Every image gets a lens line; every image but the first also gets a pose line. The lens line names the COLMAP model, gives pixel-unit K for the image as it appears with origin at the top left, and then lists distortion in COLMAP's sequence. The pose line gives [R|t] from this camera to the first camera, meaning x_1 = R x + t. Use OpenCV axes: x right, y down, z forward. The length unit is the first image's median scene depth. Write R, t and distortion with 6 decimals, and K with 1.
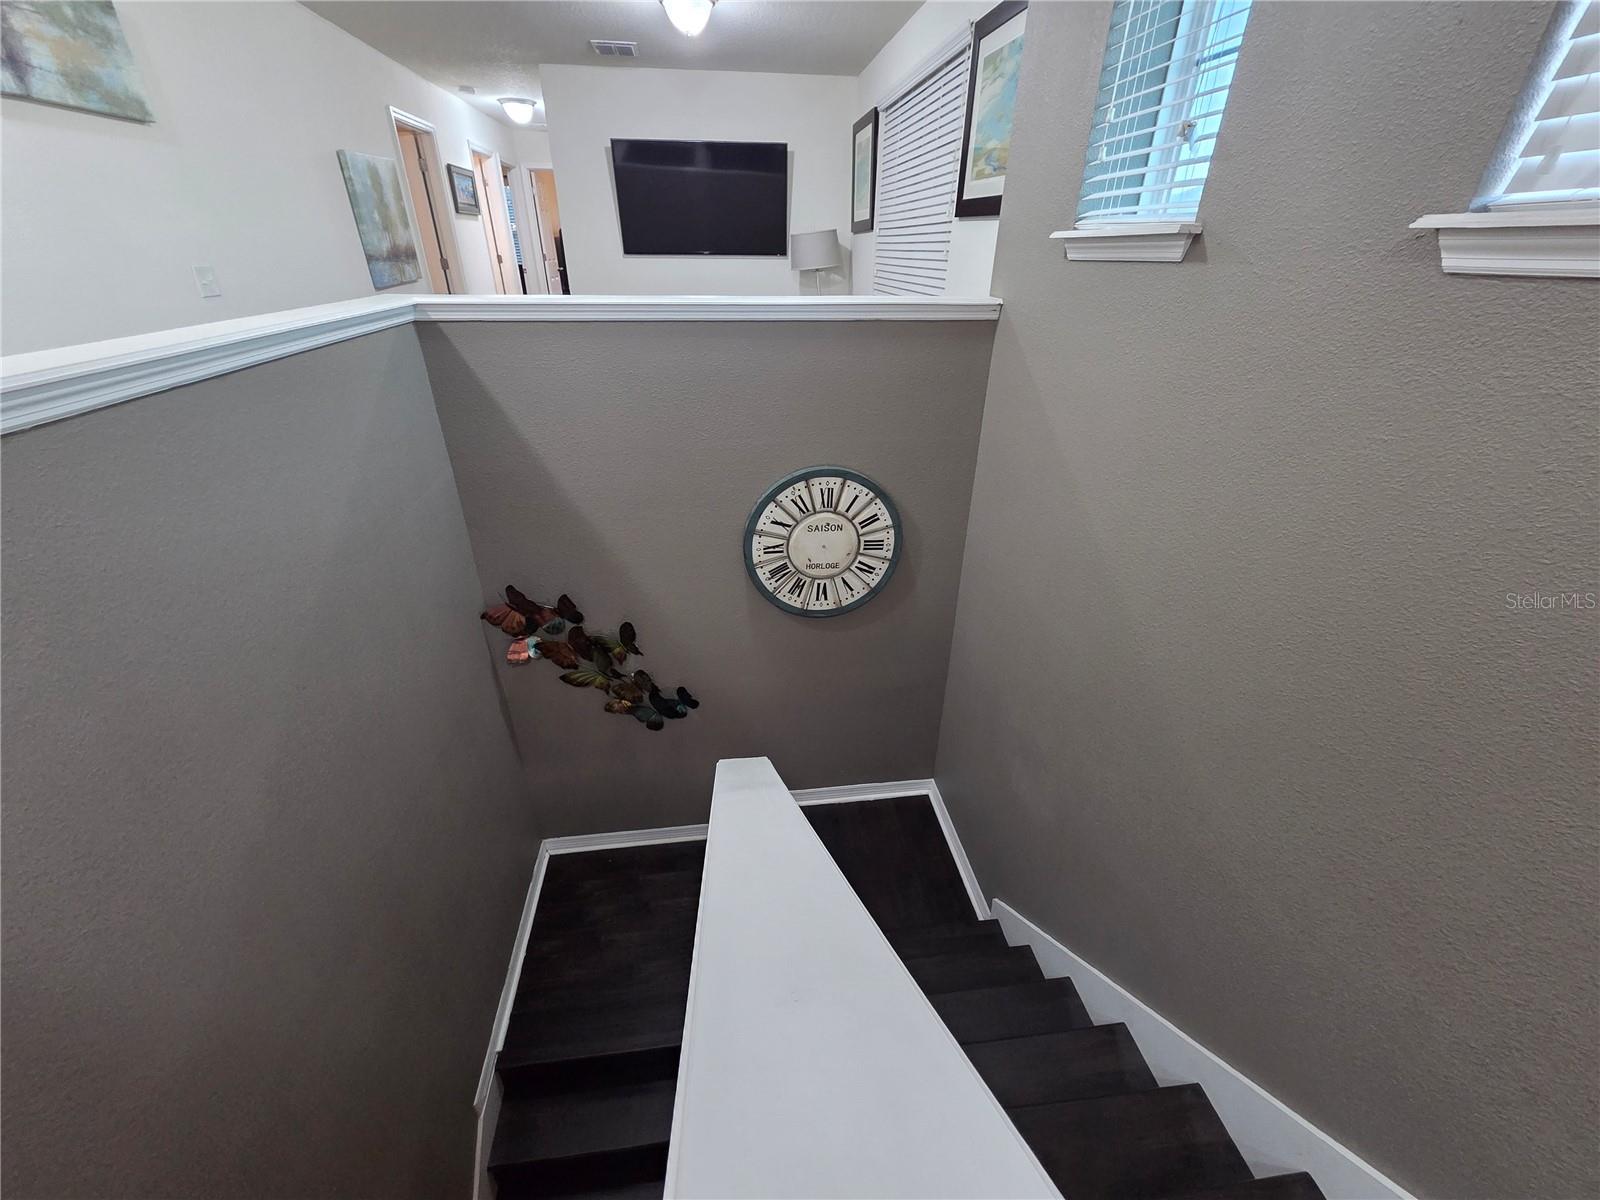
lens RADIAL K [[656.2, 0, 791.8], [0, 656.2, 600.8], [0, 0, 1]] dist [-0.007858, 0.003289]
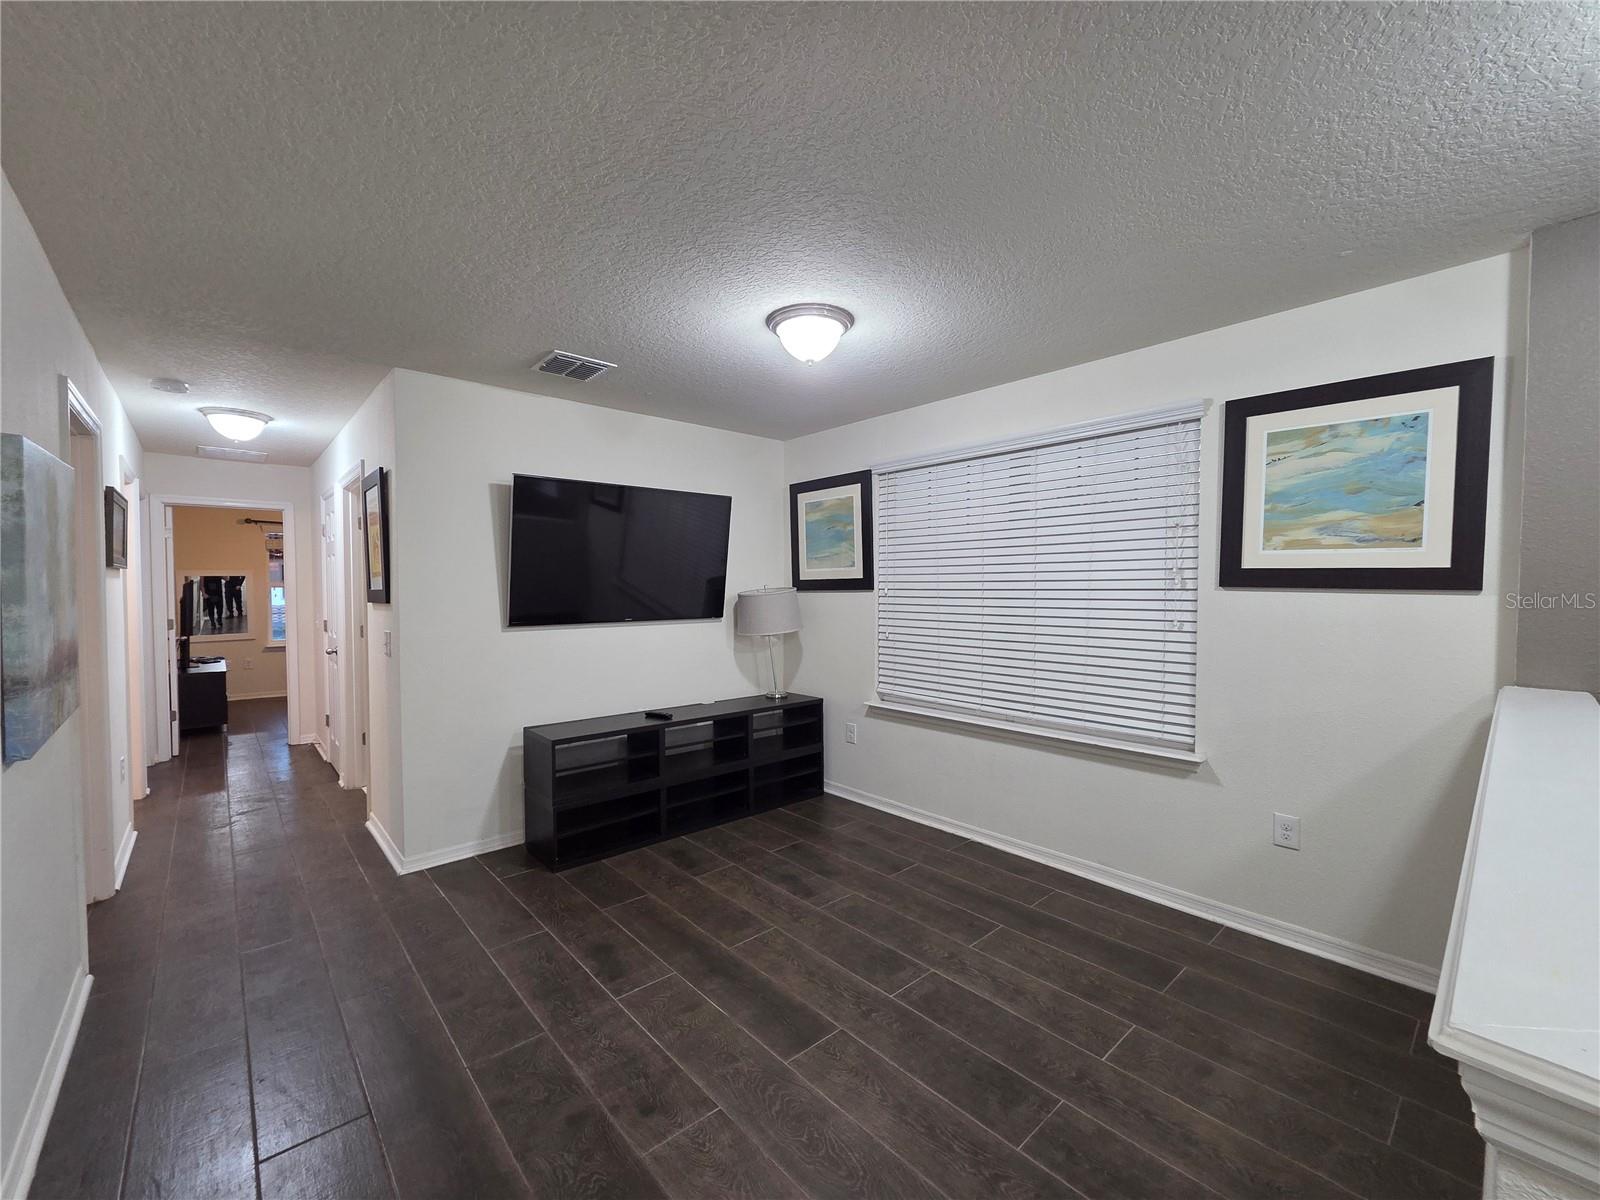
lens RADIAL K [[656.2, 0, 804.7], [0, 656.2, 599.5], [0, 0, 1]] dist [-0.007858, 0.003289]
pose [[0.819460, -0.021688, 0.572726, -0.724496], [0.281190, 0.885966, -0.368778, -0.462375], [-0.499418, 0.463243, 0.732112, 0.742495]]
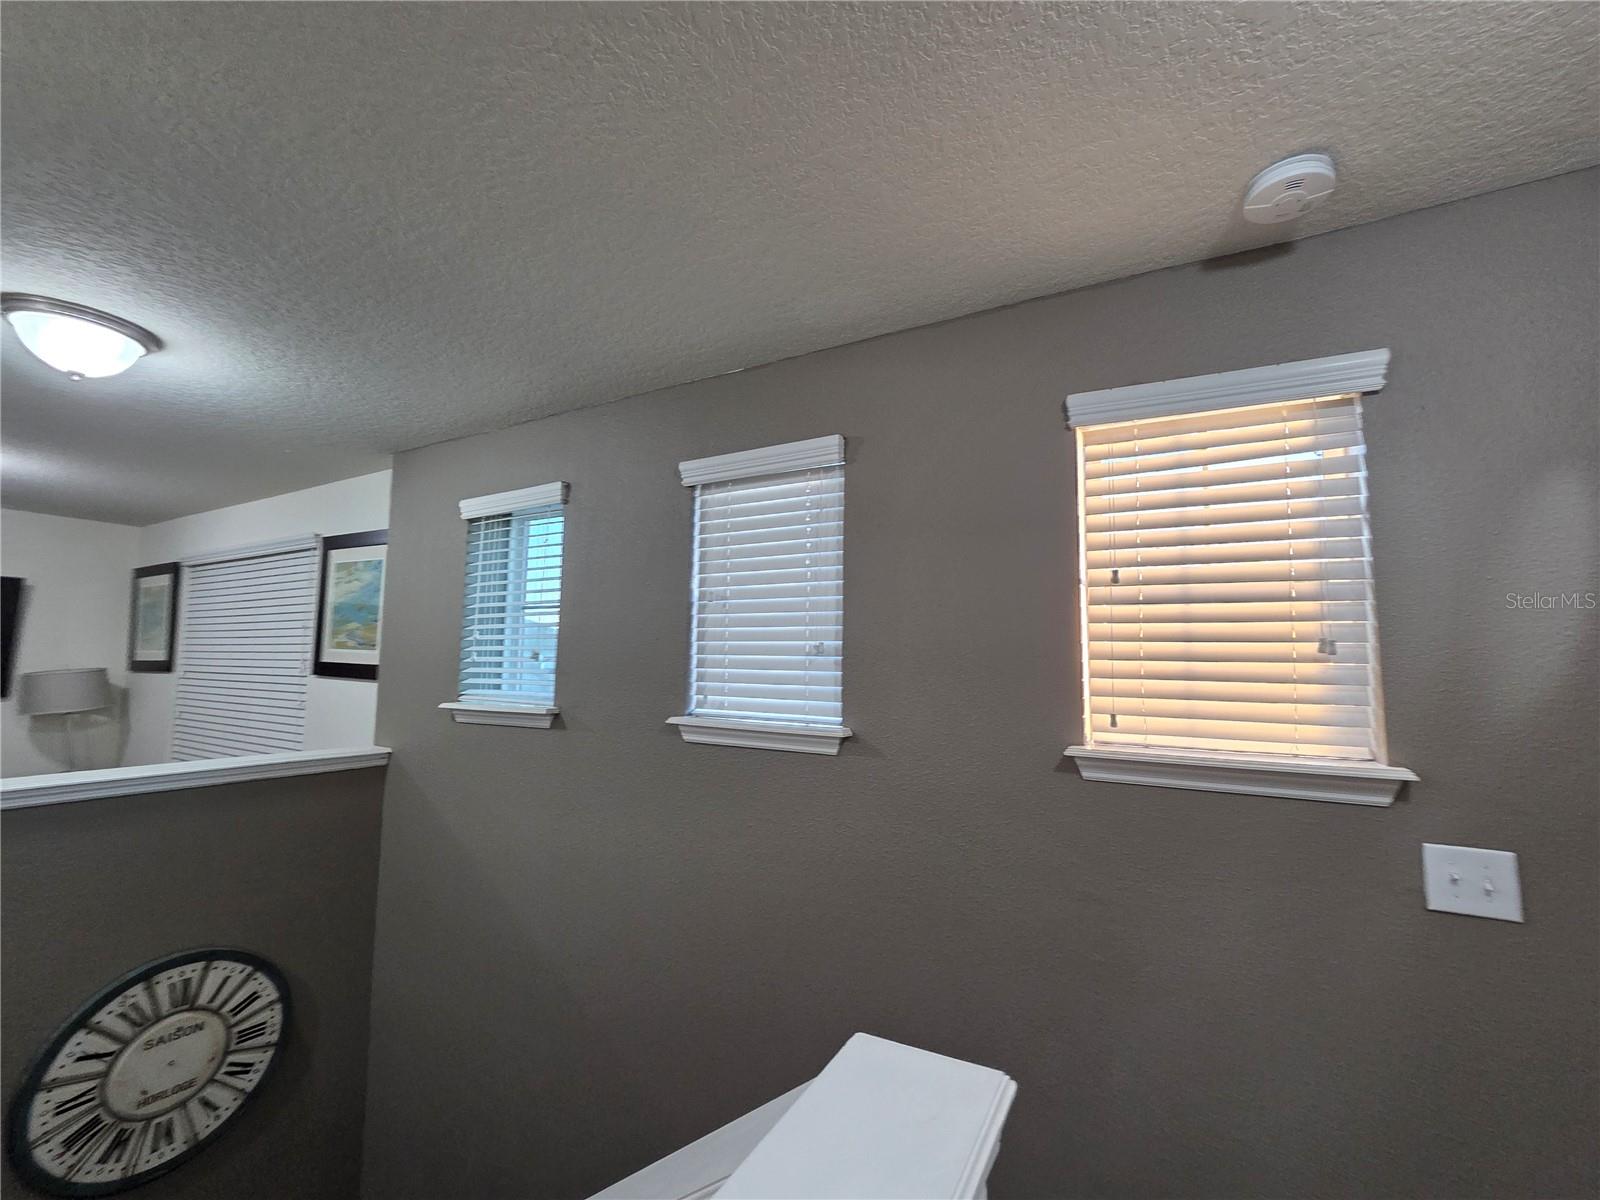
lens RADIAL K [[656.2, 0, 808.4], [0, 656.2, 622.4], [0, 0, 1]] dist [-0.007858, 0.003289]
pose [[0.581582, 0.063902, 0.810974, -0.172483], [0.374164, 0.864188, -0.336423, 0.007835], [-0.722332, 0.499094, 0.478687, -0.165486]]
